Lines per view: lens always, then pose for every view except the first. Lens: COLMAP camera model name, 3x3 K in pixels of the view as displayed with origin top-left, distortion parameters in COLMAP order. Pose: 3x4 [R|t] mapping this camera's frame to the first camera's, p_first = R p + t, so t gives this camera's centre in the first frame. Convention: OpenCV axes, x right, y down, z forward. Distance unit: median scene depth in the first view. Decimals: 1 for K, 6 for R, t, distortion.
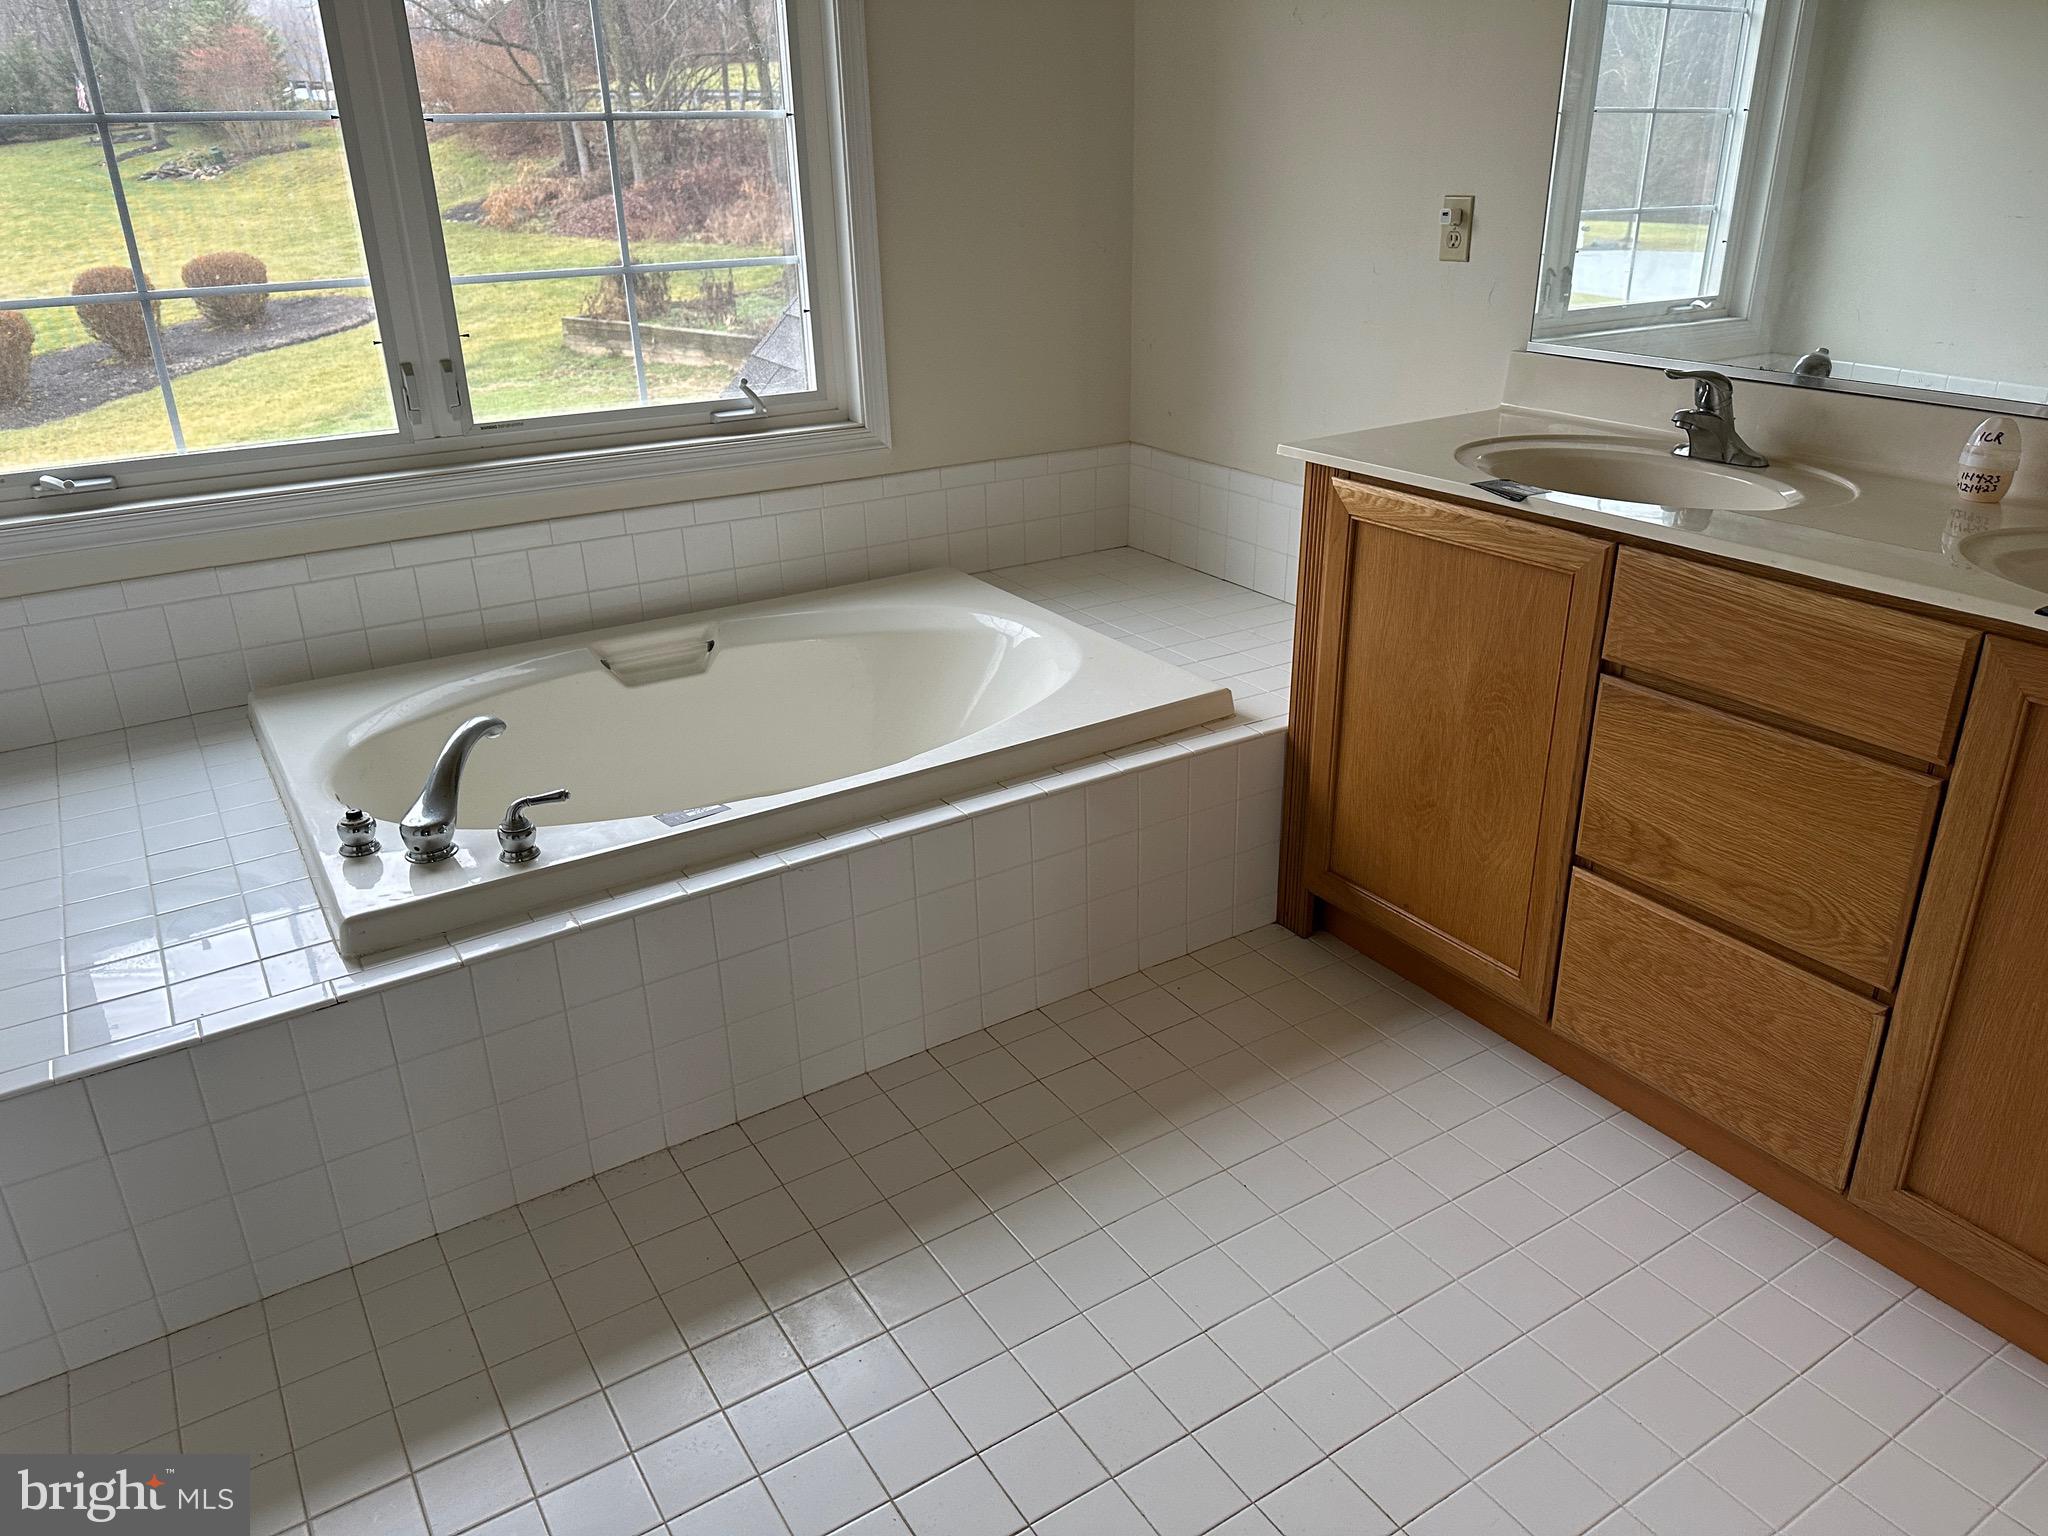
lens RADIAL K [[1451.4, 0, 1027.1], [0, 1451.4, 766.4], [0, 0, 1]] dist [0.006687, -0.006313]
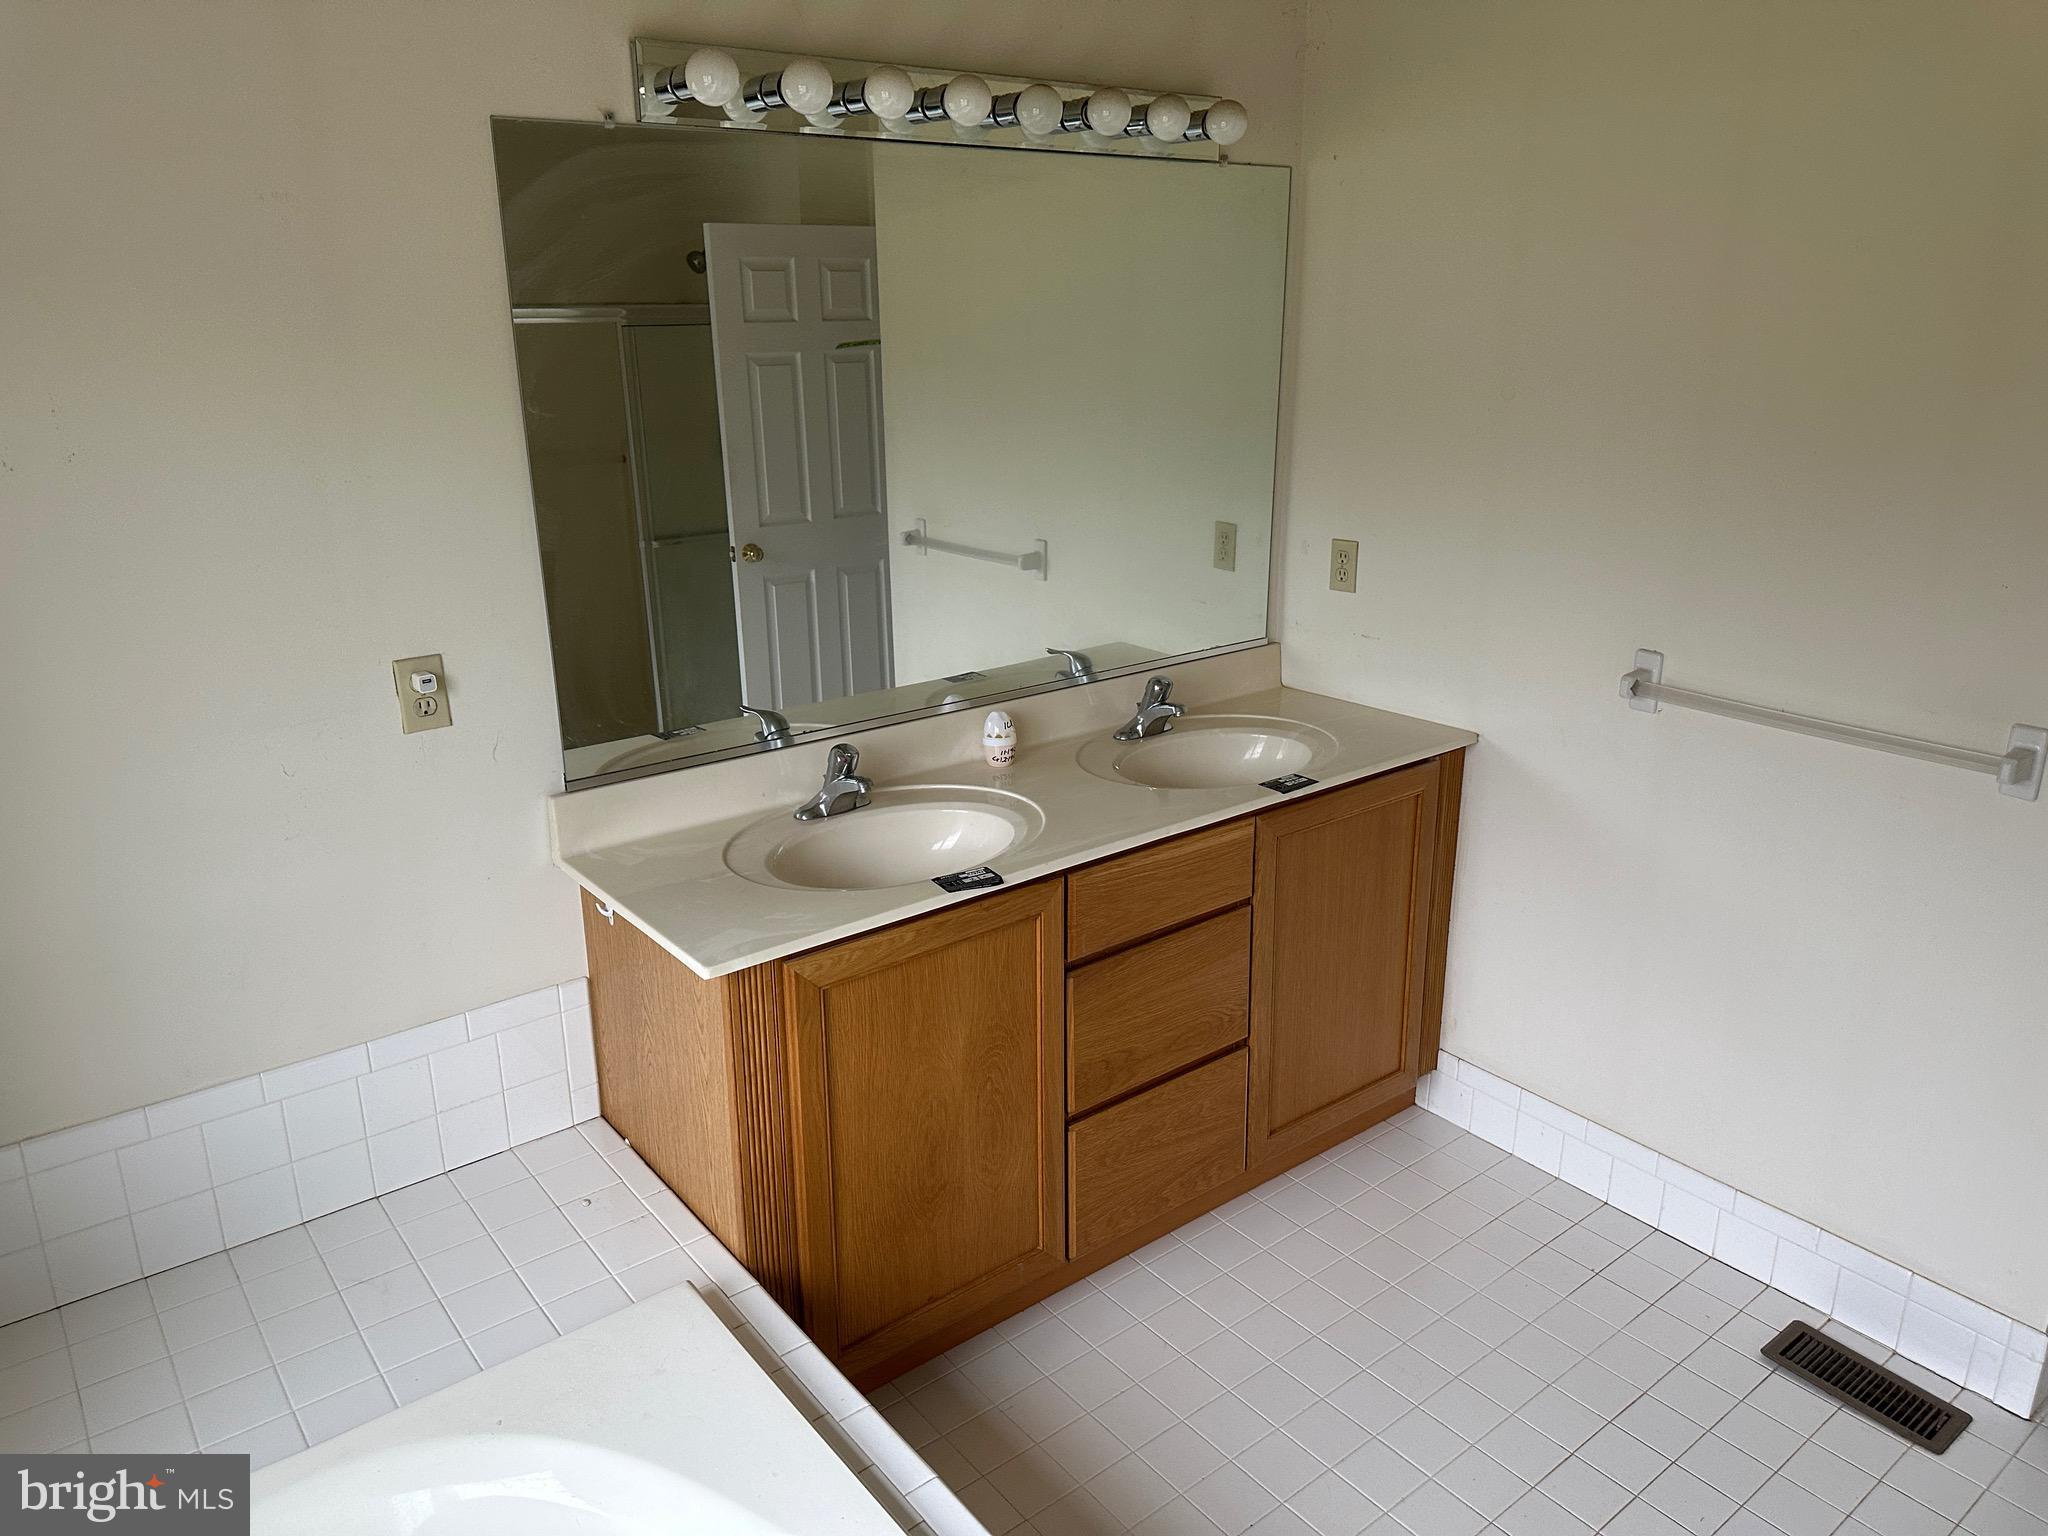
lens RADIAL K [[1451.4, 0, 1028.0], [0, 1451.4, 756.5], [0, 0, 1]] dist [0.006687, -0.006313]
pose [[-0.110229, -0.268700, 0.956896, -0.535378], [0.402063, 0.868416, 0.290170, -0.434366], [-0.908953, 0.416717, 0.012310, 0.682367]]
